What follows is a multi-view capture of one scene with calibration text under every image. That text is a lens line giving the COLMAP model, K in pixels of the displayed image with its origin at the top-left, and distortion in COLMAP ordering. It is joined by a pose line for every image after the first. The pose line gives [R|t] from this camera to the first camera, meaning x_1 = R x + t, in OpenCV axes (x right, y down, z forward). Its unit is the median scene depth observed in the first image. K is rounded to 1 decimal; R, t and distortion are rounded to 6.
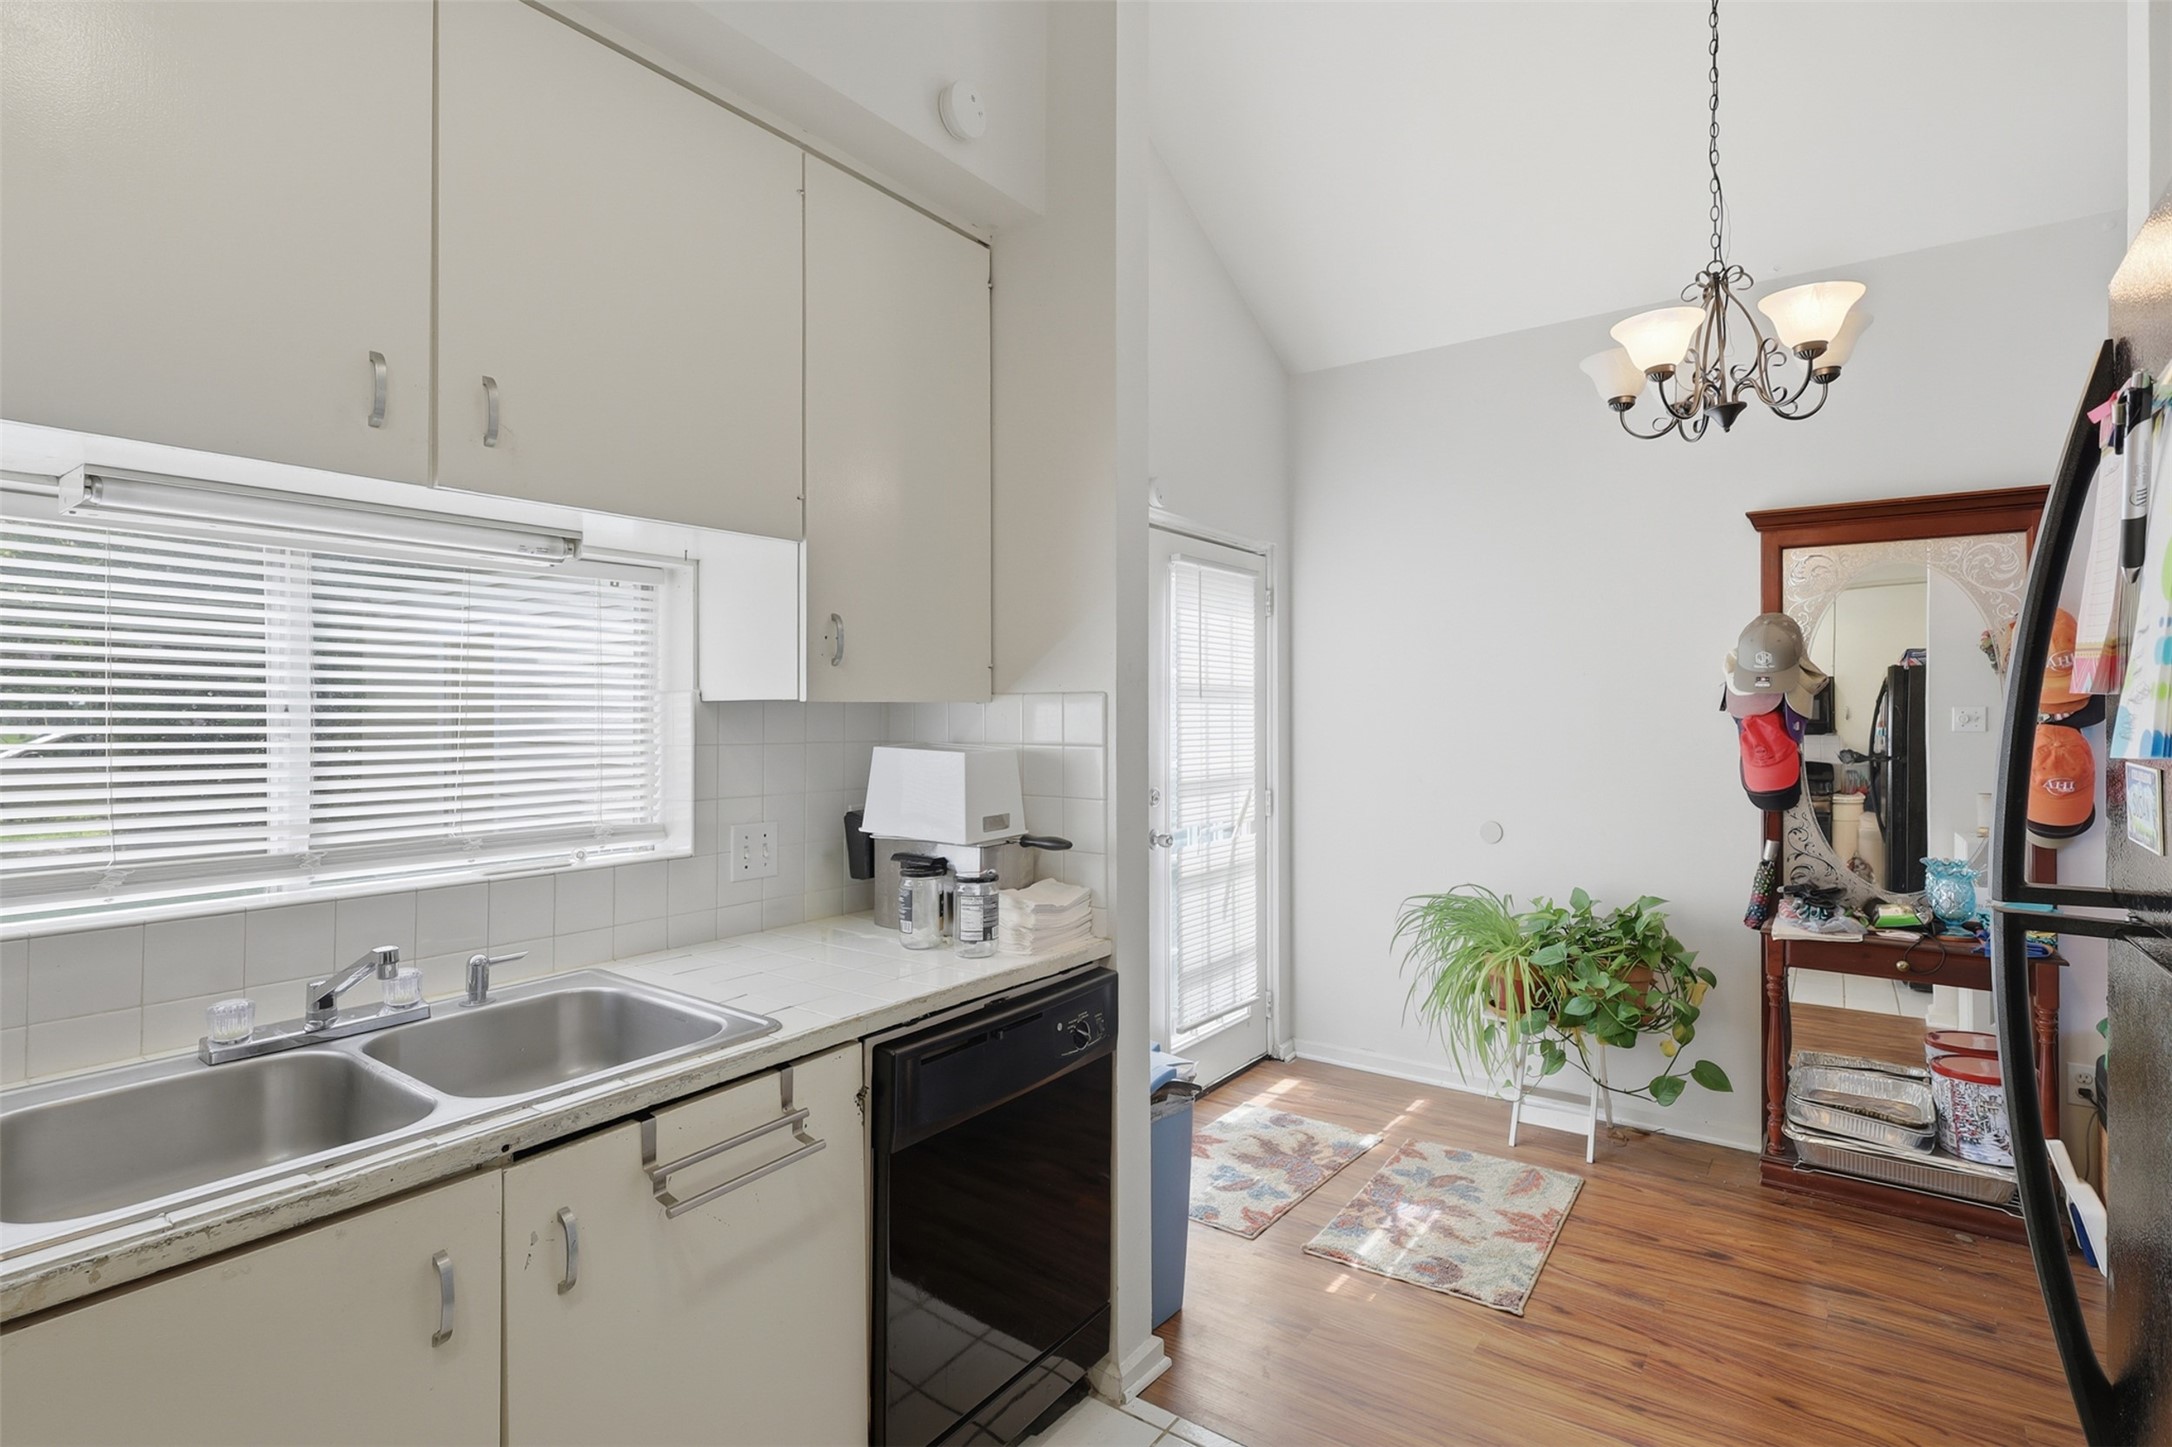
lens RADIAL K [[1006.5, 0, 1089.2], [0, 1006.5, 717.0], [0, 0, 1]] dist [-0.001416, -0.000219]
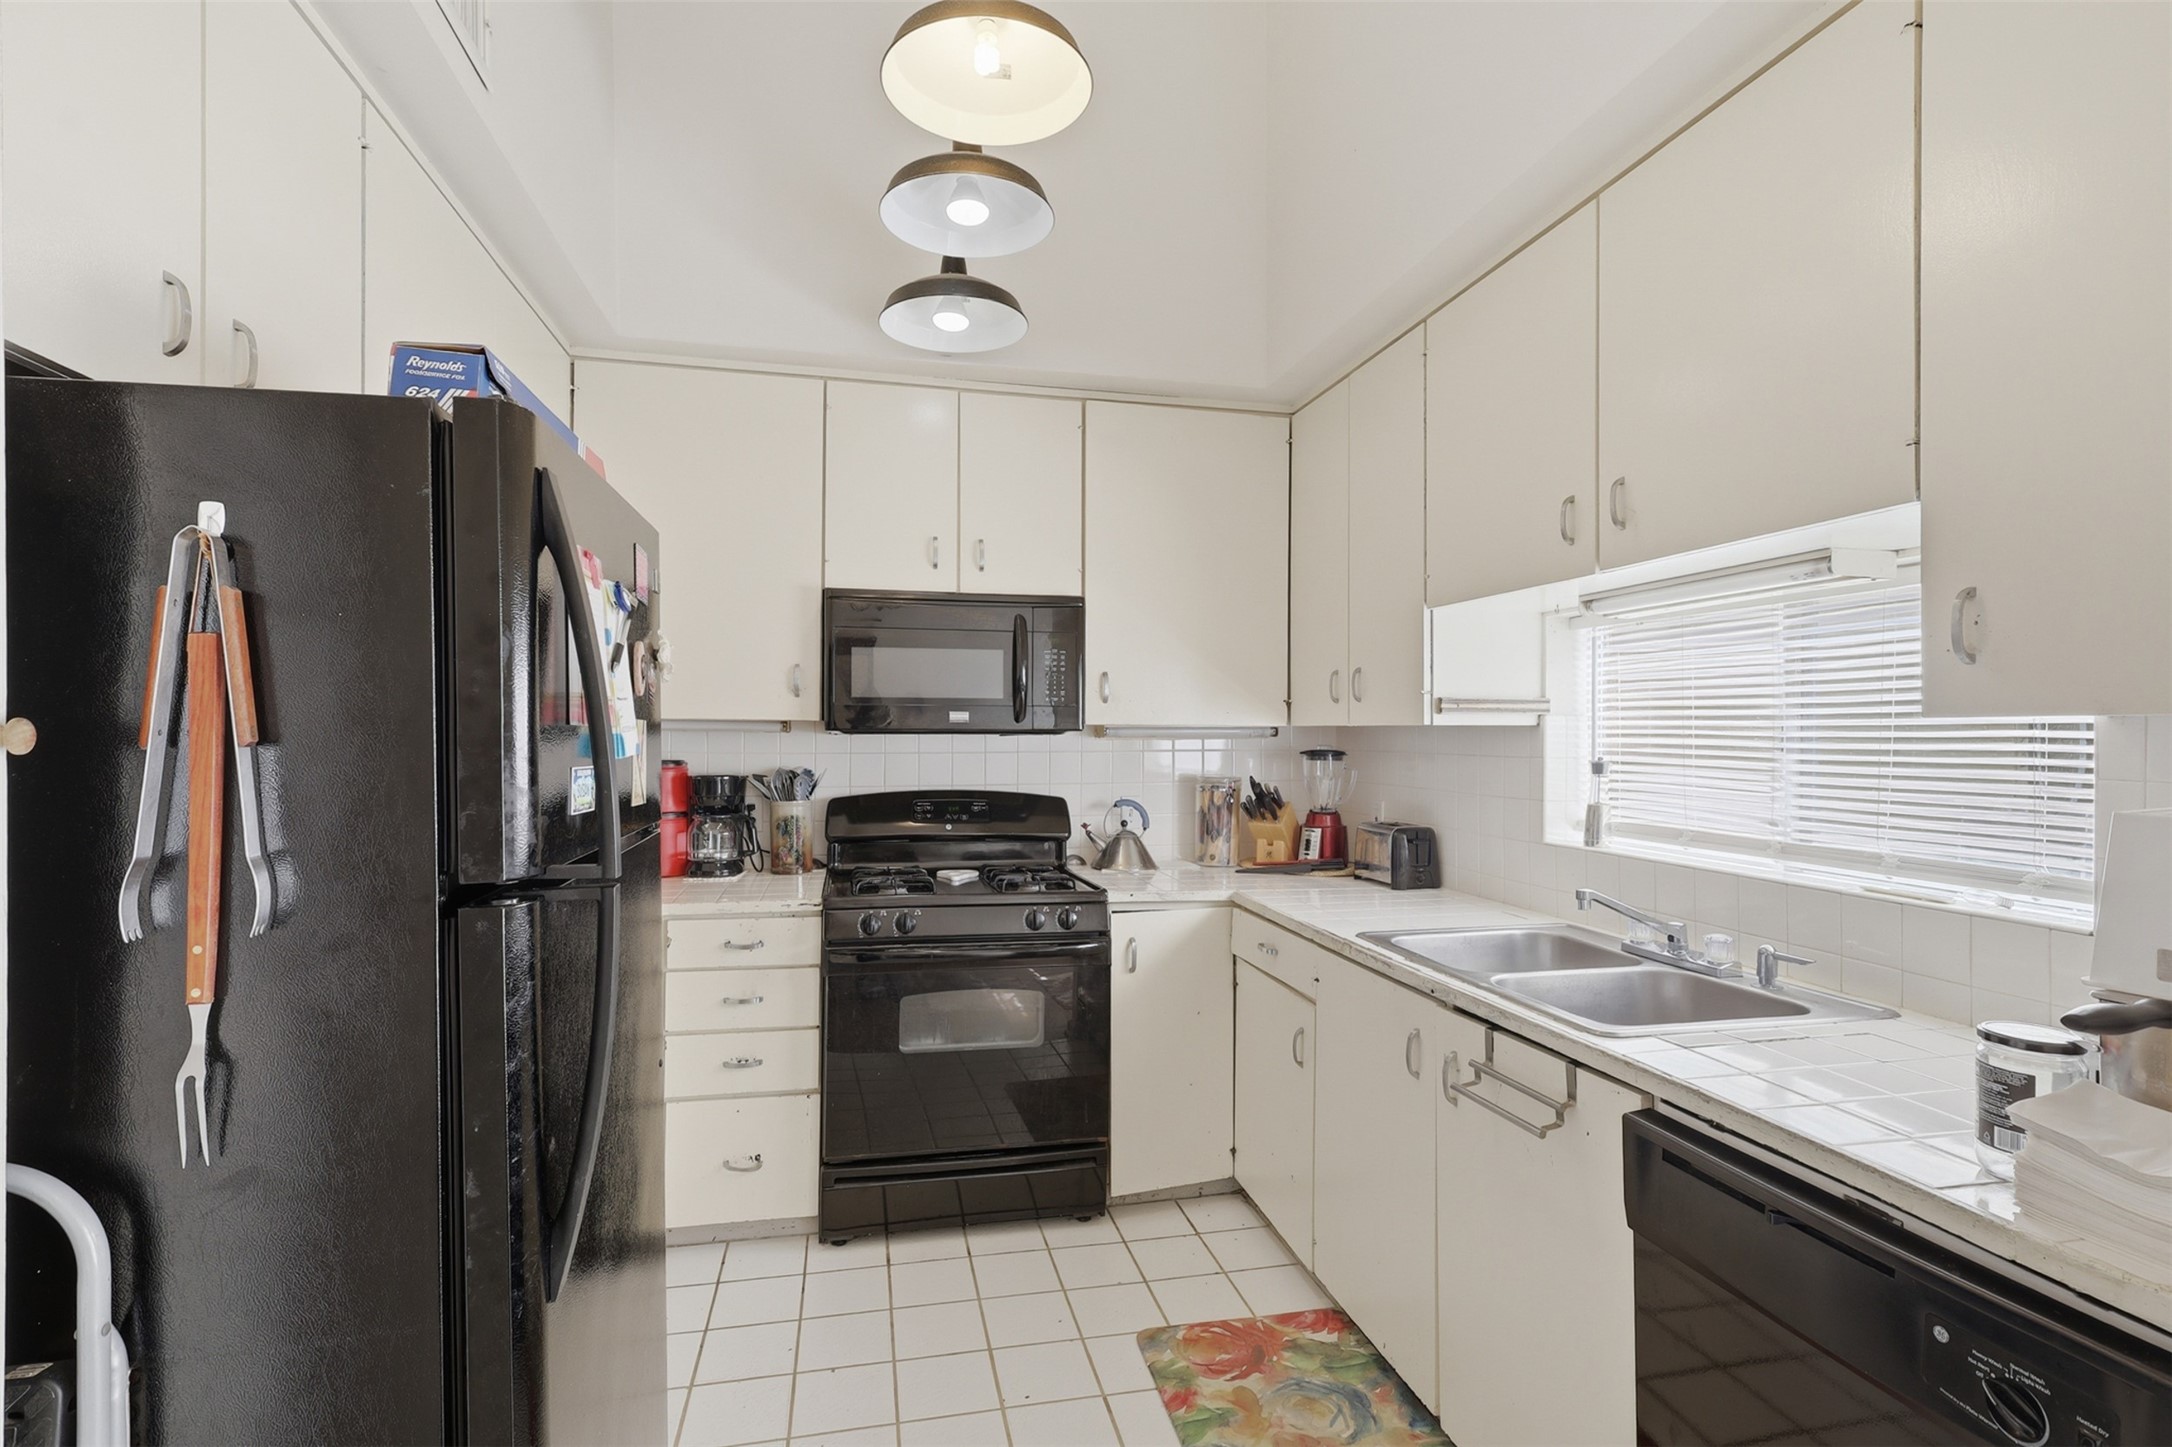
lens RADIAL K [[1006.5, 0, 1080.9], [0, 1006.5, 729.7], [0, 0, 1]] dist [-0.001416, -0.000219]
pose [[-0.642550, 0.001228, -0.766243, 0.725392], [-0.003446, 0.999984, 0.004492, -0.008311], [0.766236, 0.005526, -0.642535, 1.091836]]
